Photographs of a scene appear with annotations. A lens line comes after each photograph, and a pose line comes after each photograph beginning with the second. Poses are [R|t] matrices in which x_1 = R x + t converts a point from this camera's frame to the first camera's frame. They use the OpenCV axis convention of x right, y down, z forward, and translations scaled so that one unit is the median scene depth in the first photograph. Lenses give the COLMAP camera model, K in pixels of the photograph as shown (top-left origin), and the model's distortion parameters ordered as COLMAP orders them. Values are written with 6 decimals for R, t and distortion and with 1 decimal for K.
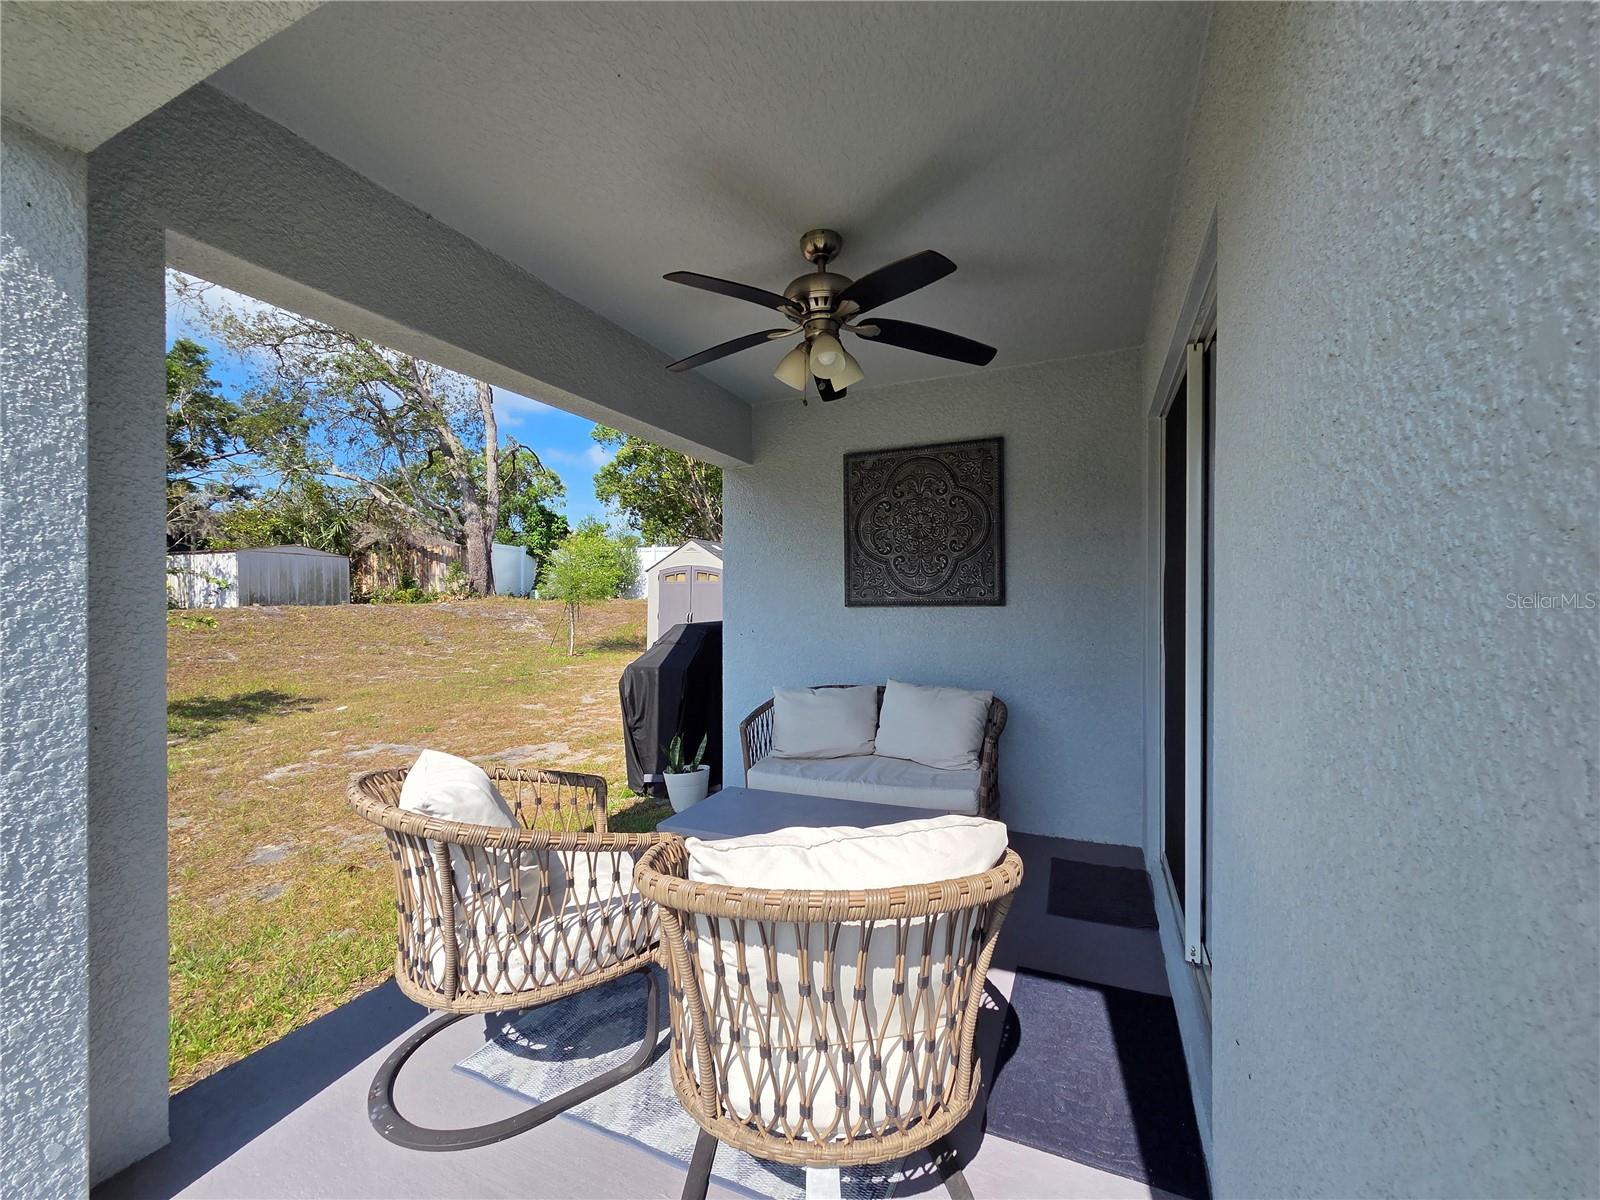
lens RADIAL K [[652.5, 0, 793.5], [0, 652.5, 609.9], [0, 0, 1]] dist [0.003568, 0.000145]
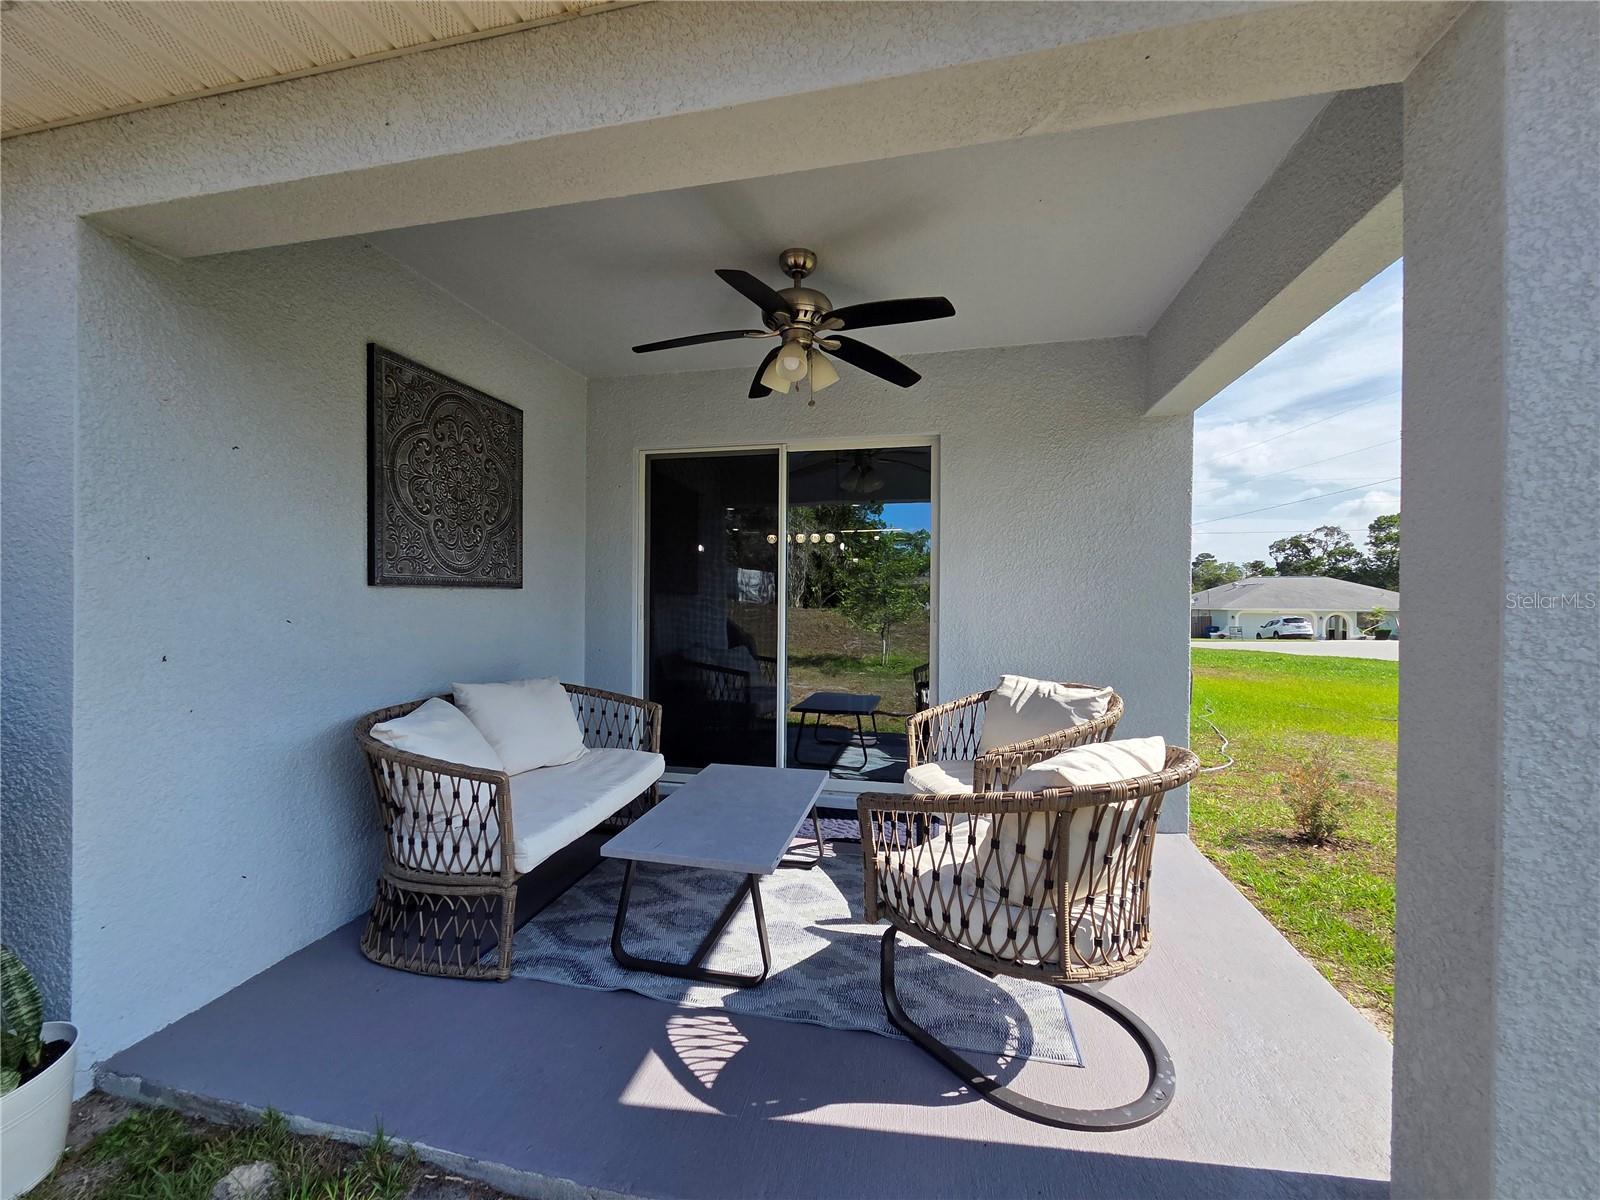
lens RADIAL K [[652.5, 0, 792.6], [0, 652.5, 596.4], [0, 0, 1]] dist [0.003568, 0.000145]
pose [[-0.219449, 0.002812, 0.975620, -0.658632], [-0.000465, 0.999995, -0.002987, 0.007188], [-0.975624, -0.001109, -0.219446, 0.782748]]
